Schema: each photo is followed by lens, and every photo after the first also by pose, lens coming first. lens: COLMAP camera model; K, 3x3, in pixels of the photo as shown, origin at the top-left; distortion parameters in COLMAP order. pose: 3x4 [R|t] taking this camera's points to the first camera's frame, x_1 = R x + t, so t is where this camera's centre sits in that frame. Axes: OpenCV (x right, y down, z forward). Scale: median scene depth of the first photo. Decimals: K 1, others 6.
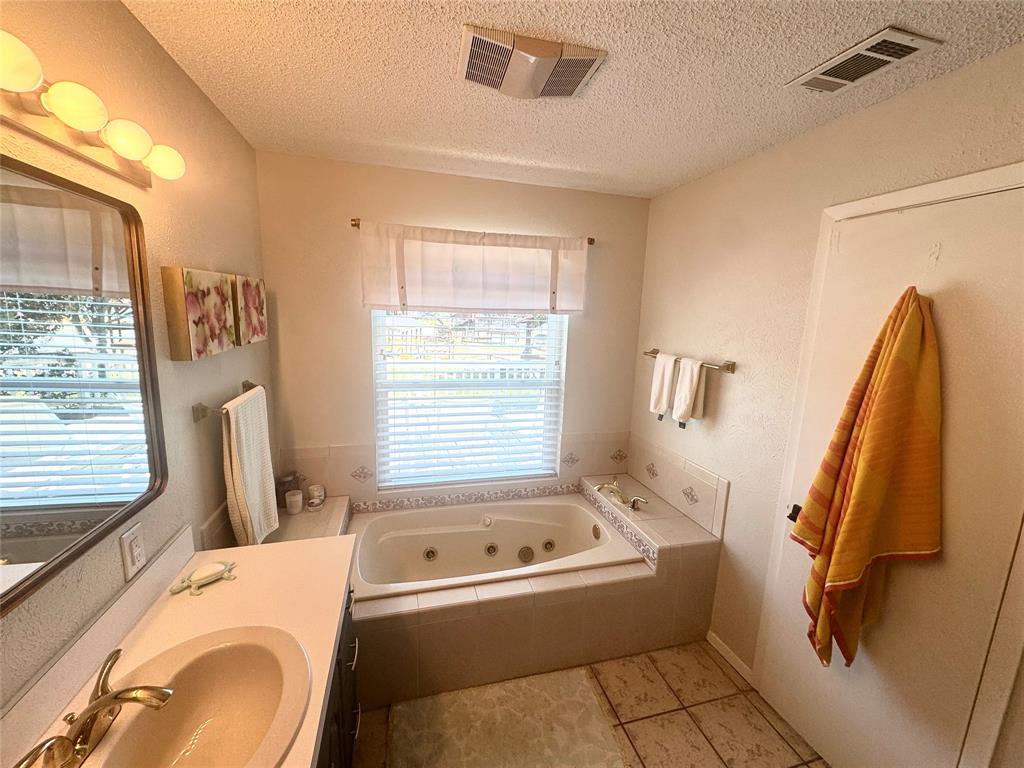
lens RADIAL K [[409.7, 0, 512.0], [0, 409.7, 384.0], [0, 0, 1]] dist [-0.004639, -0.000235]
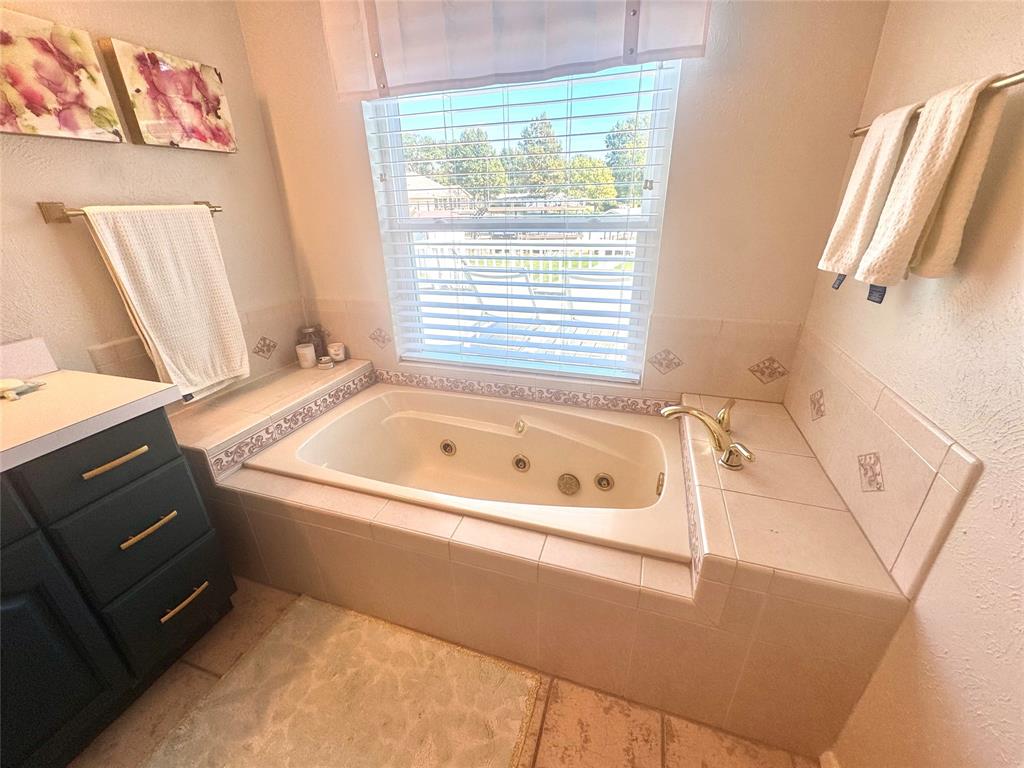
lens RADIAL K [[409.7, 0, 512.0], [0, 409.7, 384.0], [0, 0, 1]] dist [-0.004639, -0.000235]
pose [[0.837136, 0.172262, -0.519161, 0.306121], [-0.047833, 0.968535, 0.244239, 0.093556], [0.544899, -0.179628, 0.819035, 0.438928]]
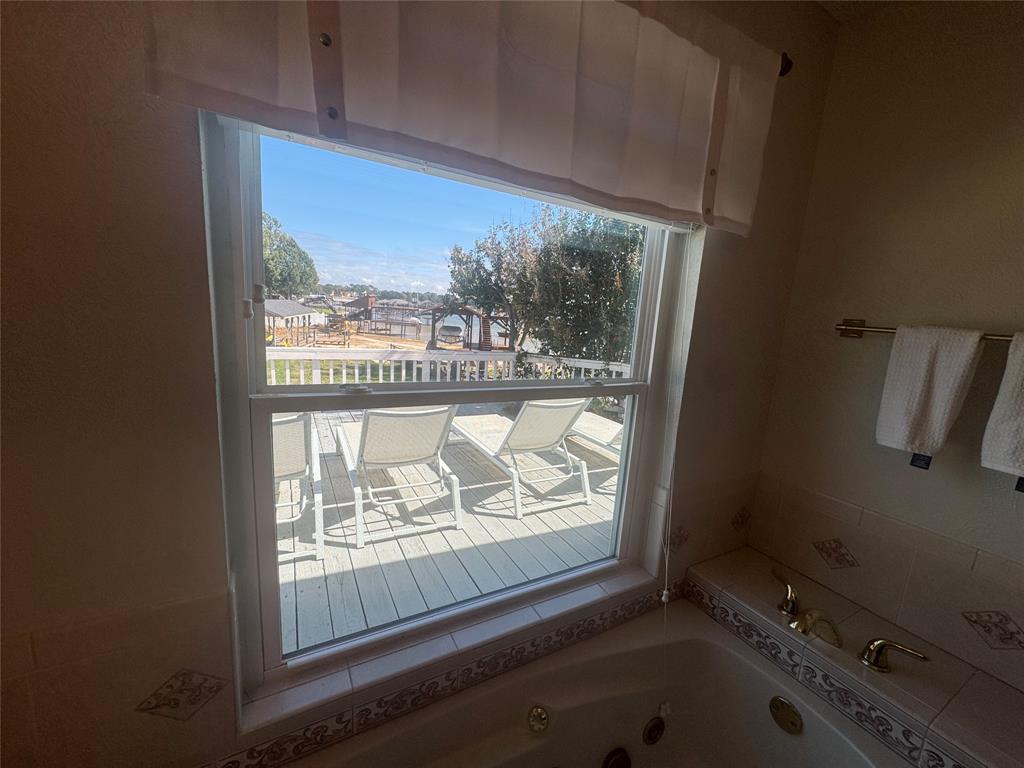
lens RADIAL K [[409.7, 0, 512.0], [0, 409.7, 384.0], [0, 0, 1]] dist [-0.004639, -0.000235]
pose [[0.970477, -0.004961, 0.241141, -0.196966], [0.001495, 0.999893, 0.014556, -0.014057], [-0.241188, -0.013766, 0.970381, 0.640048]]
